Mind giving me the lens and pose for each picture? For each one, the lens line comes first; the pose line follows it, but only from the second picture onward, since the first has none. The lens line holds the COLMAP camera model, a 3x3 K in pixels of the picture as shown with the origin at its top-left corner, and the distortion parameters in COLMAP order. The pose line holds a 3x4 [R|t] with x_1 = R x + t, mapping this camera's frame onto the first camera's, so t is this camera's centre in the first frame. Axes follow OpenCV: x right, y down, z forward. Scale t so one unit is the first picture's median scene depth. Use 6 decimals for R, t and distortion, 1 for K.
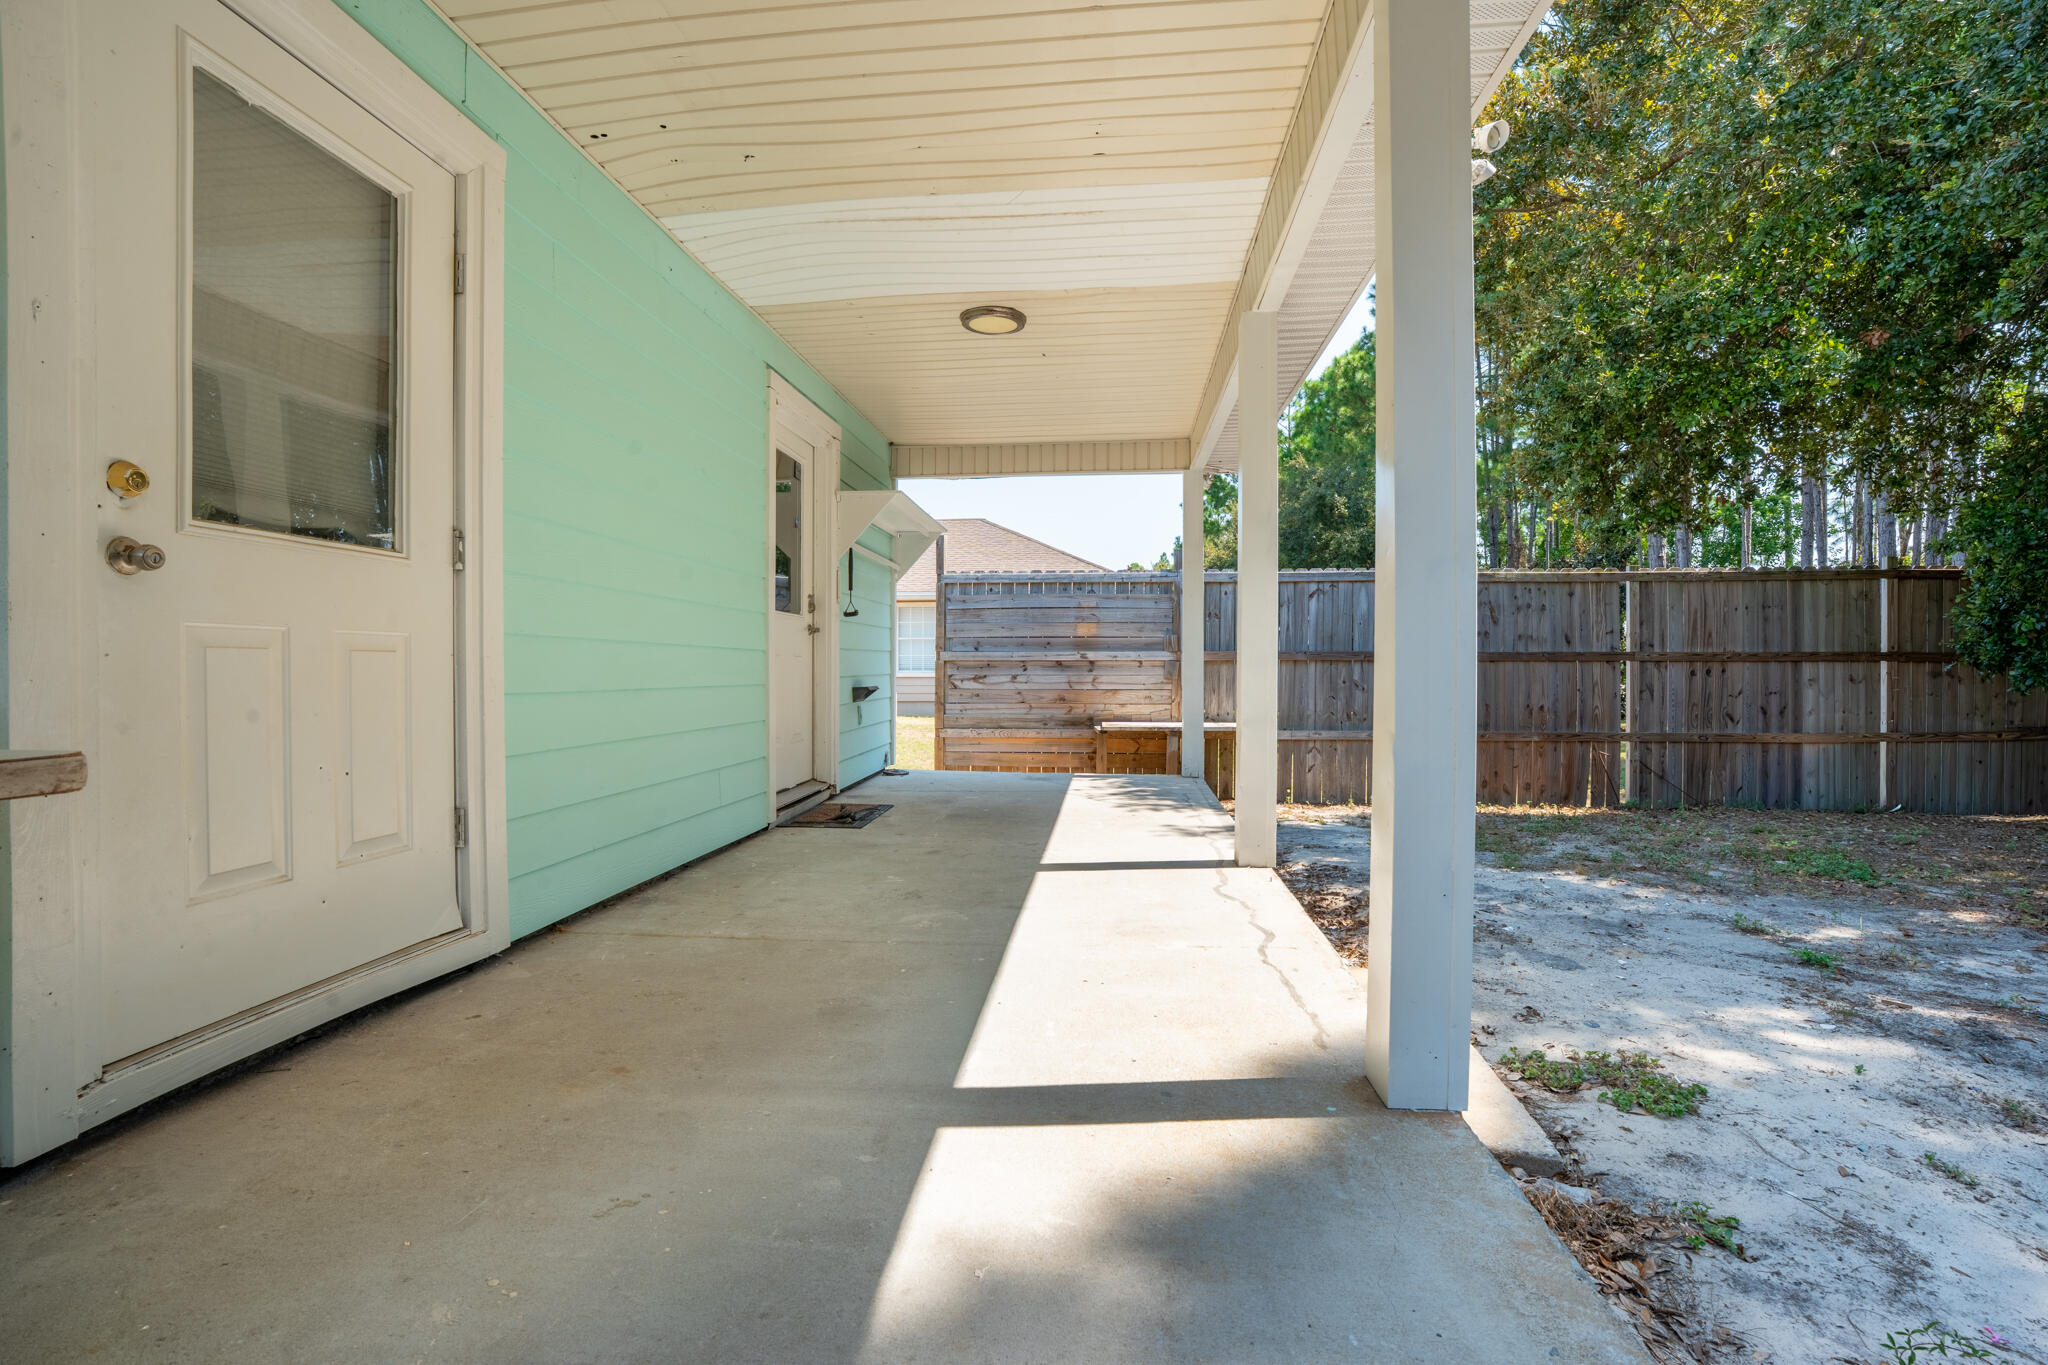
lens RADIAL K [[967.1, 0, 1020.3], [0, 967.1, 683.0], [0, 0, 1]] dist [-0.068089, 0.023948]
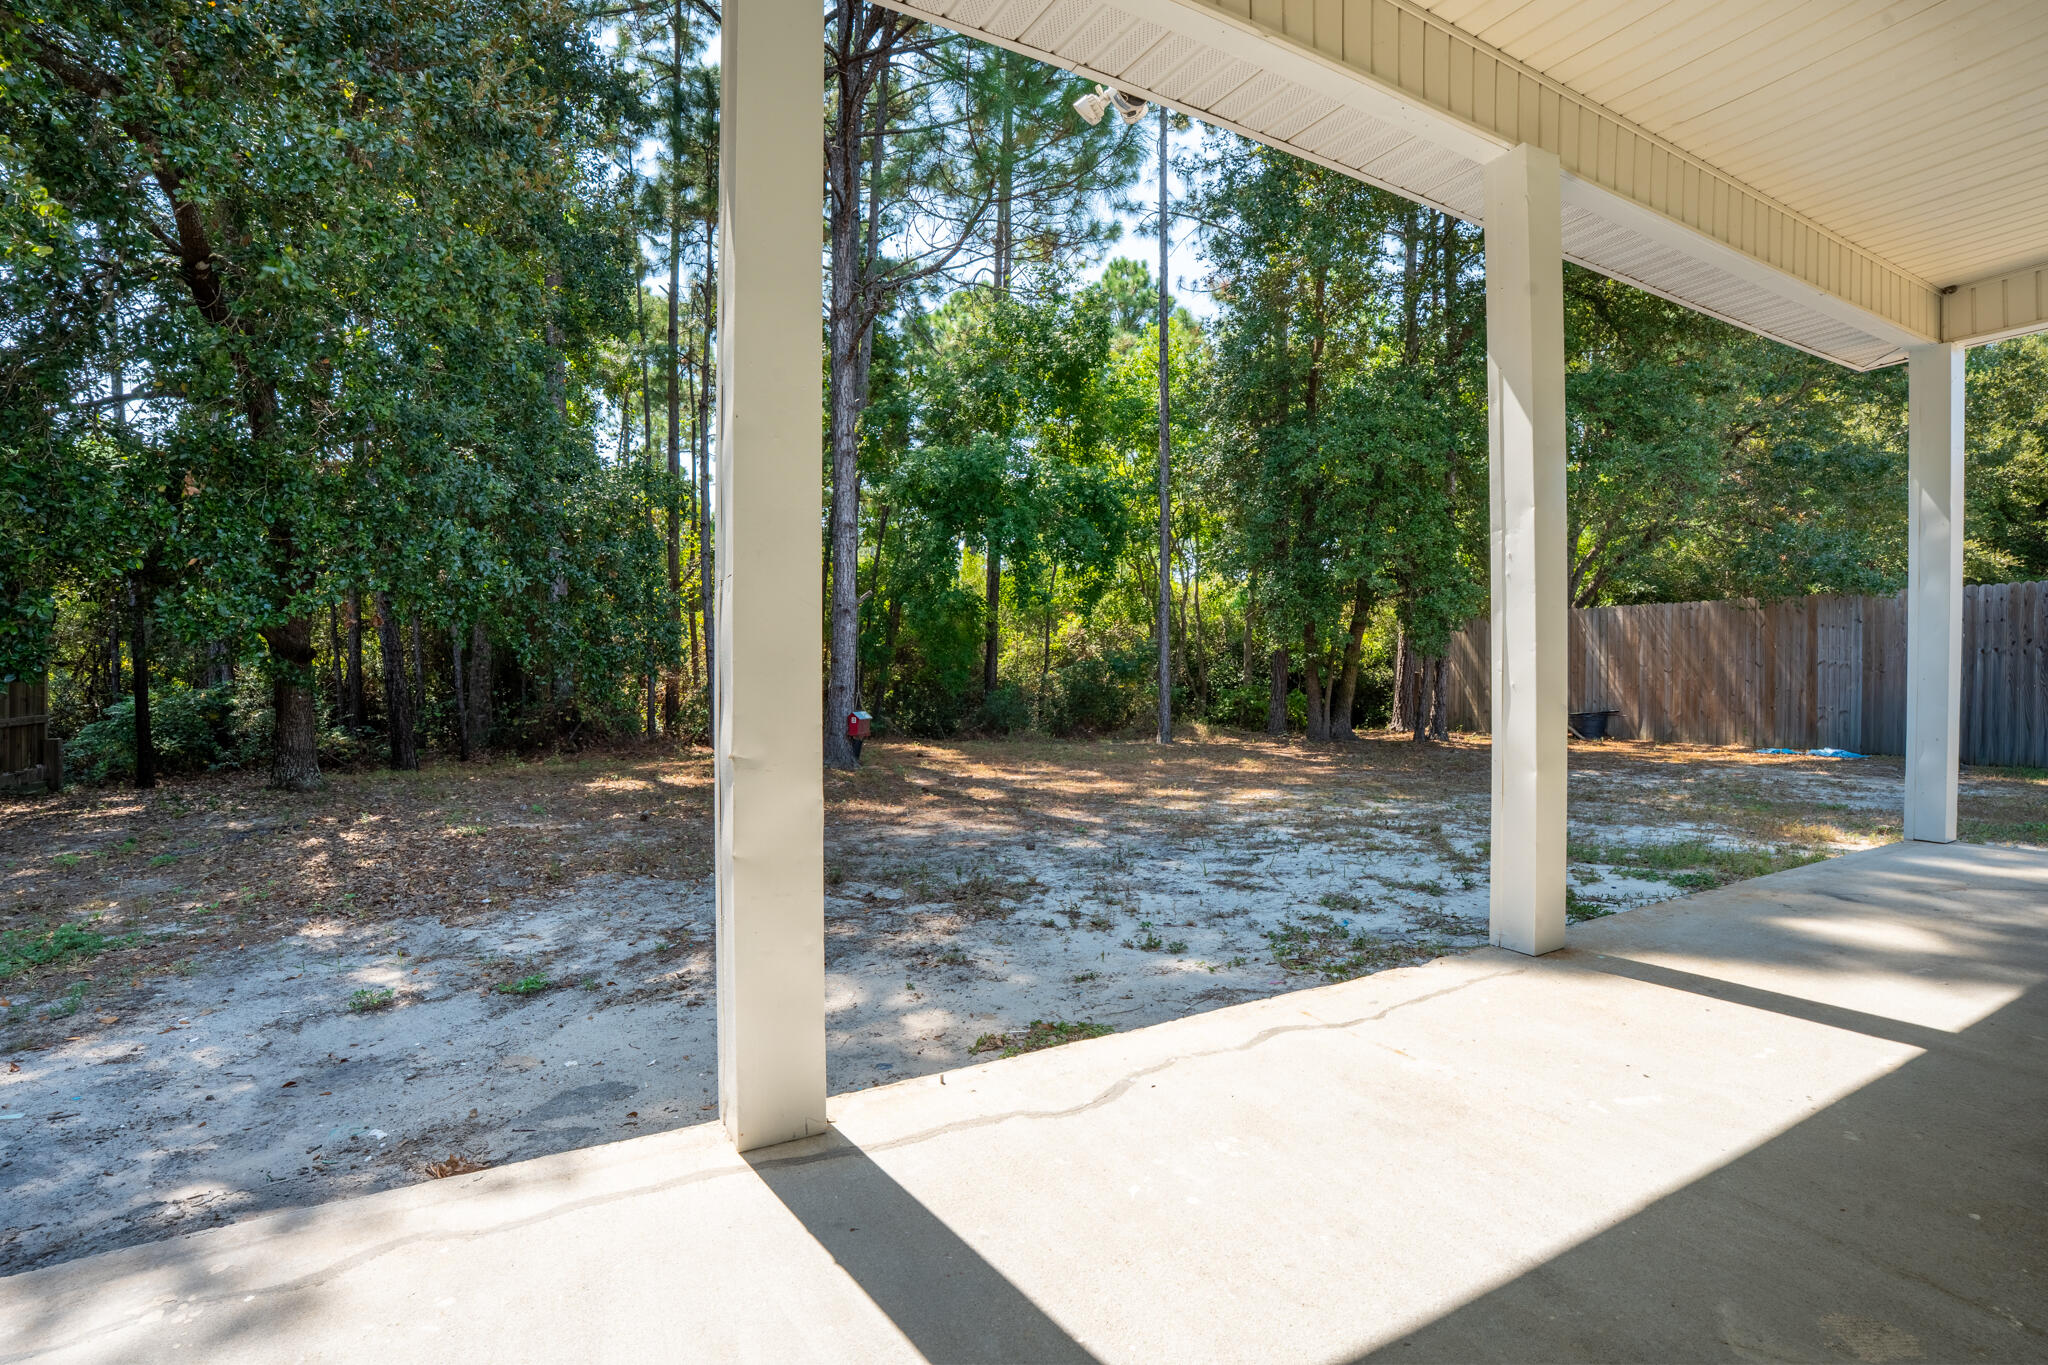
lens RADIAL K [[967.1, 0, 1020.6], [0, 967.1, 682.2], [0, 0, 1]] dist [-0.068089, 0.023948]
pose [[-0.581914, -0.014896, 0.813114, -0.201269], [0.009235, 0.999647, 0.024922, -0.015413], [-0.813198, 0.022012, -0.581571, 1.558030]]
